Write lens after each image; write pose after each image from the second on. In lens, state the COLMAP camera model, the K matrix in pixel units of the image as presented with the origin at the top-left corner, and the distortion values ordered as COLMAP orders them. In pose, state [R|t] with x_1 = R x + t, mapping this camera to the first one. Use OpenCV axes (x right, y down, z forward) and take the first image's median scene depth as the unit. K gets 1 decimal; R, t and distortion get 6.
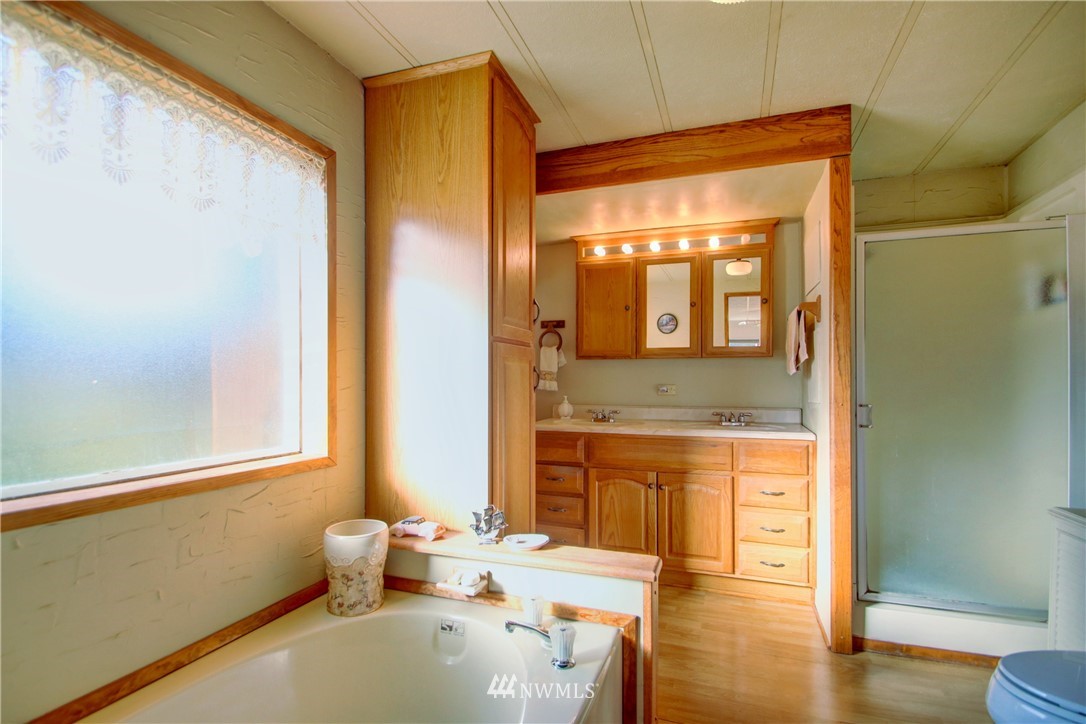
lens RADIAL K [[517.1, 0, 541.6], [0, 517.1, 364.8], [0, 0, 1]] dist [-0.001211, -0.001998]
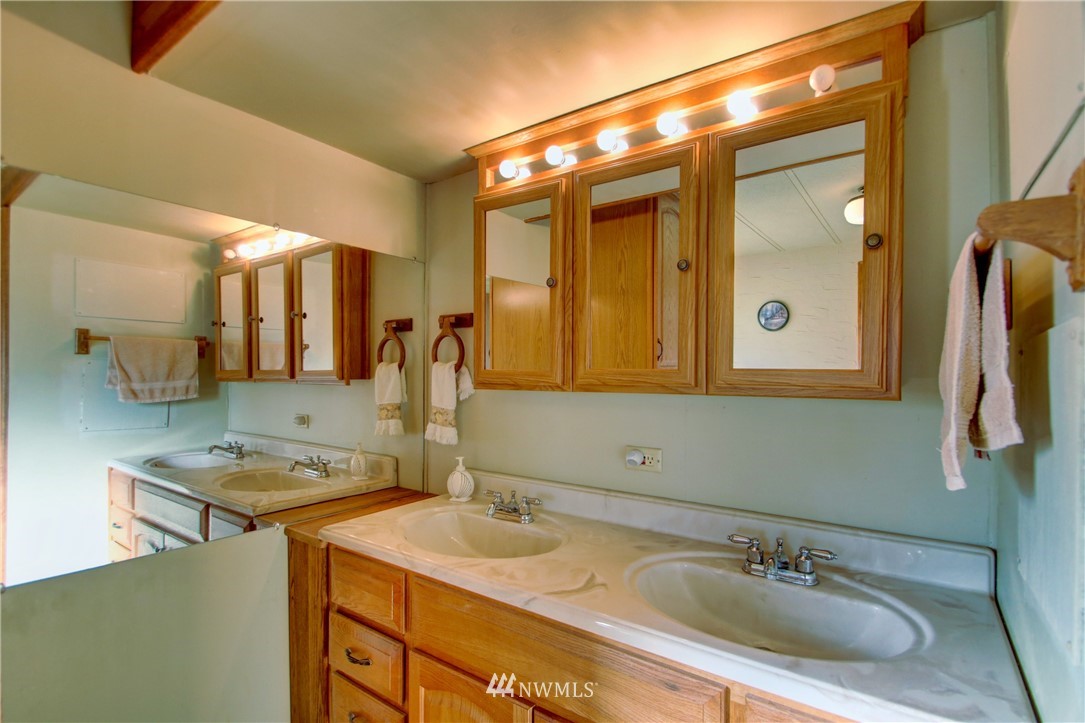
lens RADIAL K [[516.7, 0, 547.0], [0, 516.7, 368.8], [0, 0, 1]] dist [-0.001211, -0.001998]
pose [[0.966108, 0.004039, -0.258107, 0.291605], [-0.000415, 0.999901, 0.014092, -0.040318], [0.258138, -0.013507, 0.966014, 0.570687]]
